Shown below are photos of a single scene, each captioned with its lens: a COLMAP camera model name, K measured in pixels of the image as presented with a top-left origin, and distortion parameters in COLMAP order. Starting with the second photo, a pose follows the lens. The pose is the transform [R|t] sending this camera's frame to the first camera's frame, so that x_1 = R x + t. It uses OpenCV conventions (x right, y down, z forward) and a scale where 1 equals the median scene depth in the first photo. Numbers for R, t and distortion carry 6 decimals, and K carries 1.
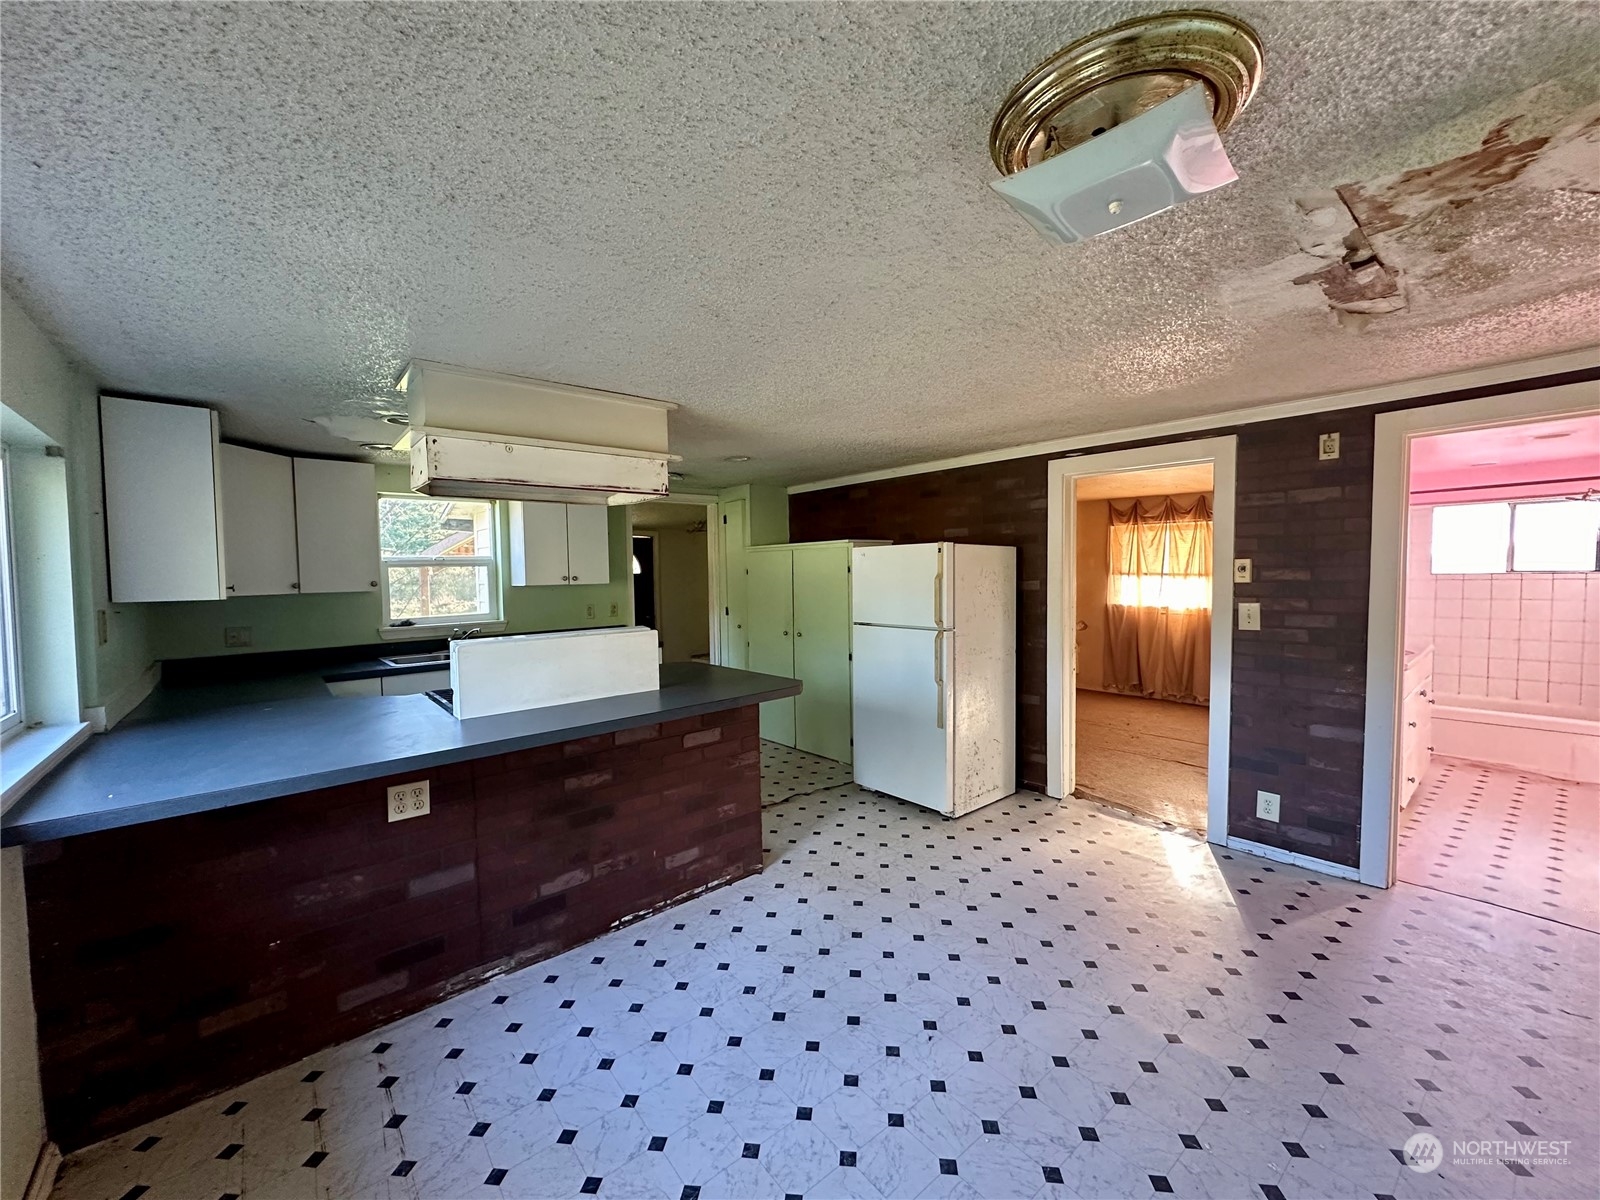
lens RADIAL K [[643.8, 0, 799.8], [0, 643.8, 599.0], [0, 0, 1]] dist [-0.001758, 0.000109]
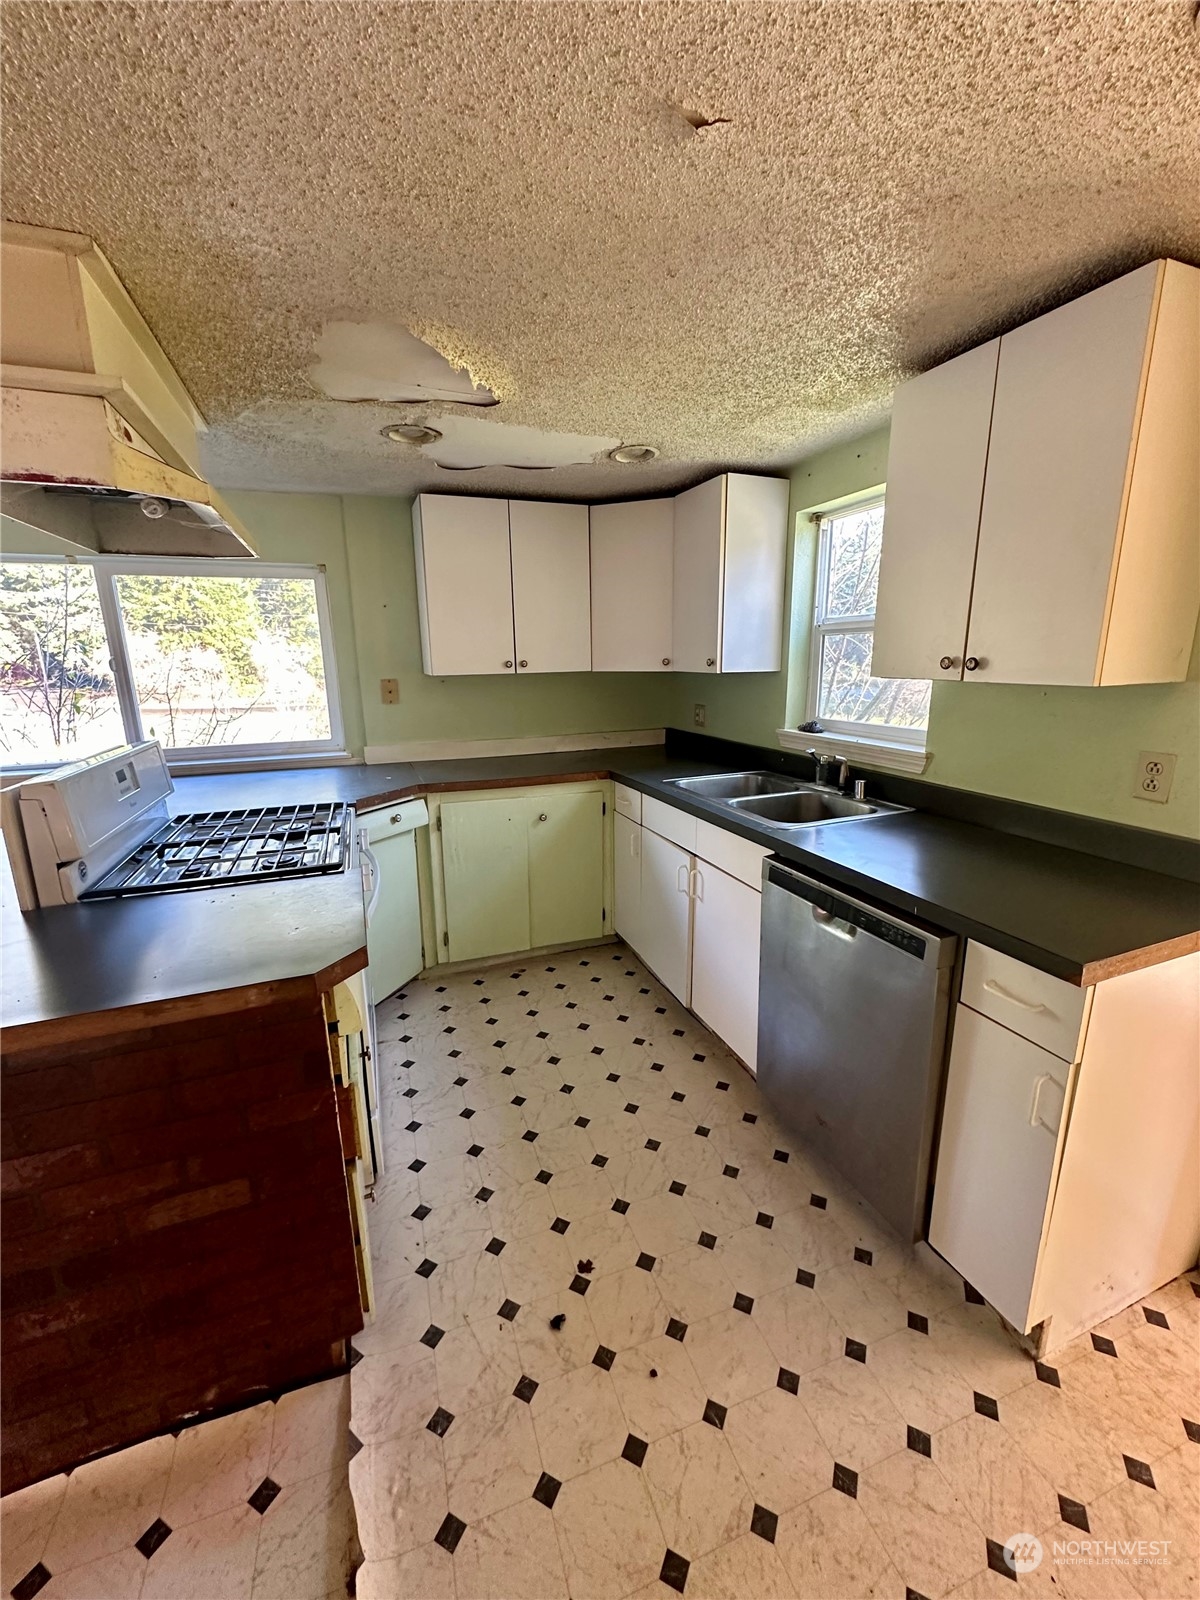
lens RADIAL K [[643.8, 0, 606.1], [0, 643.8, 807.4], [0, 0, 1]] dist [-0.001758, 0.000109]
pose [[-0.325491, 0.241631, -0.914150, 0.077343], [-0.026508, 0.964085, 0.264268, -0.081940], [0.945173, 0.110249, -0.307396, 1.723785]]
